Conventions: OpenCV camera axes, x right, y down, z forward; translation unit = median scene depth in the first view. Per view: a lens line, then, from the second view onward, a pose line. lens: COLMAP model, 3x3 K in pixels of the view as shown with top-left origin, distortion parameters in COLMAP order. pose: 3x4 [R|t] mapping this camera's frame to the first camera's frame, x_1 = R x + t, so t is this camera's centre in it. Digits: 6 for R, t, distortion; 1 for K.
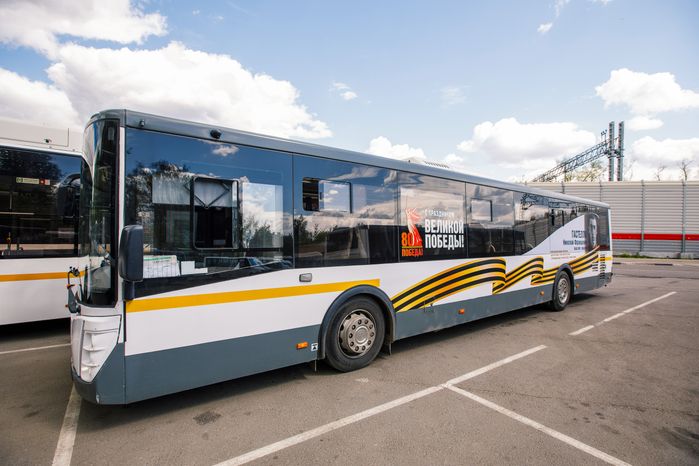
lens RADIAL K [[323.4, 0, 349.1], [0, 323.4, 222.0], [0, 0, 1]] dist [-0.043973, 0.000913]
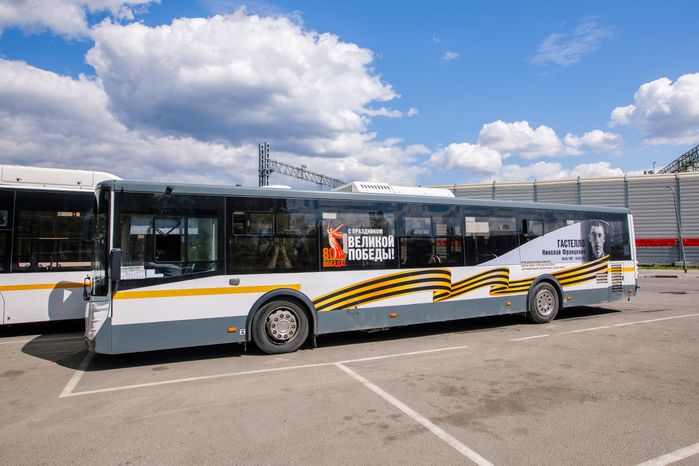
lens RADIAL K [[411.1, 0, 367.1], [0, 411.1, 217.2], [0, 0, 1]] dist [-0.069488, 0.043120]
pose [[0.985386, -0.040668, -0.165410, 0.560193], [0.033264, 0.998327, -0.047286, -0.005152], [0.167057, 0.041092, 0.985091, -0.510980]]
